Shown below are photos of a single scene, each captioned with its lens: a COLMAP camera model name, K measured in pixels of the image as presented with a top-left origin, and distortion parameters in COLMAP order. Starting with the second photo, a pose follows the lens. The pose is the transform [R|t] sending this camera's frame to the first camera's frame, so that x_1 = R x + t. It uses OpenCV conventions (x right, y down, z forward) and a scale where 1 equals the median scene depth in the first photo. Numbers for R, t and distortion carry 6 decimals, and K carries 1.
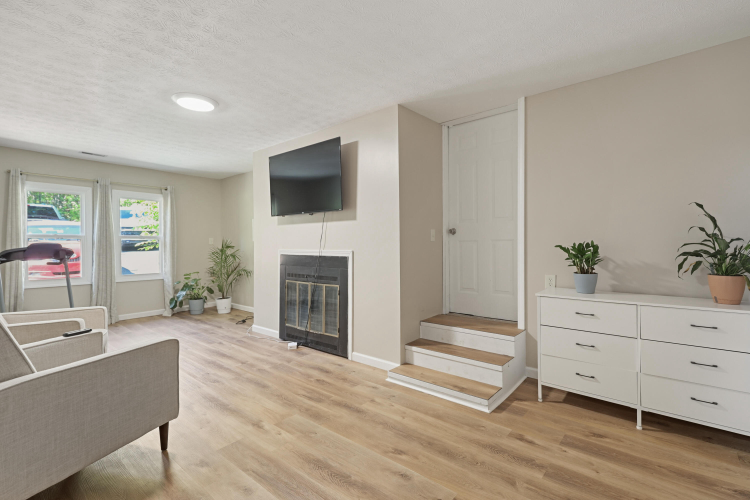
lens RADIAL K [[337.6, 0, 379.2], [0, 337.6, 260.3], [0, 0, 1]] dist [0.015686, -0.000223]
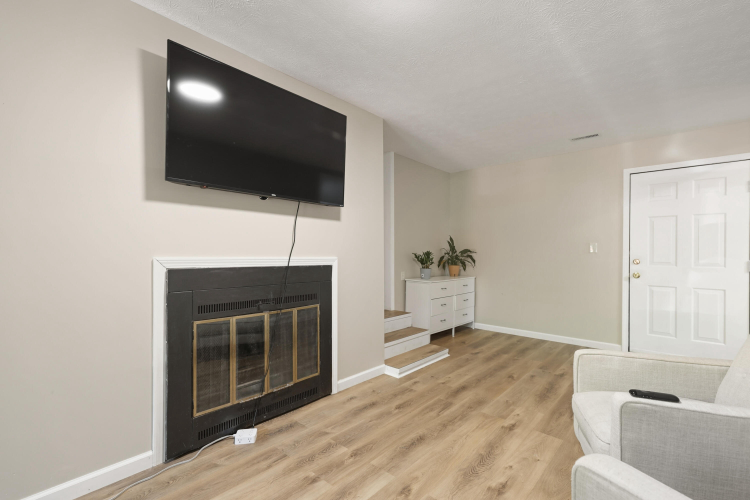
lens RADIAL K [[337.6, 0, 379.2], [0, 337.6, 260.3], [0, 0, 1]] dist [0.015686, -0.000223]
pose [[0.038079, -0.016116, 0.999145, -0.987680], [0.040075, 0.999090, 0.014588, -0.033094], [-0.998471, 0.039485, 0.038690, 0.952859]]
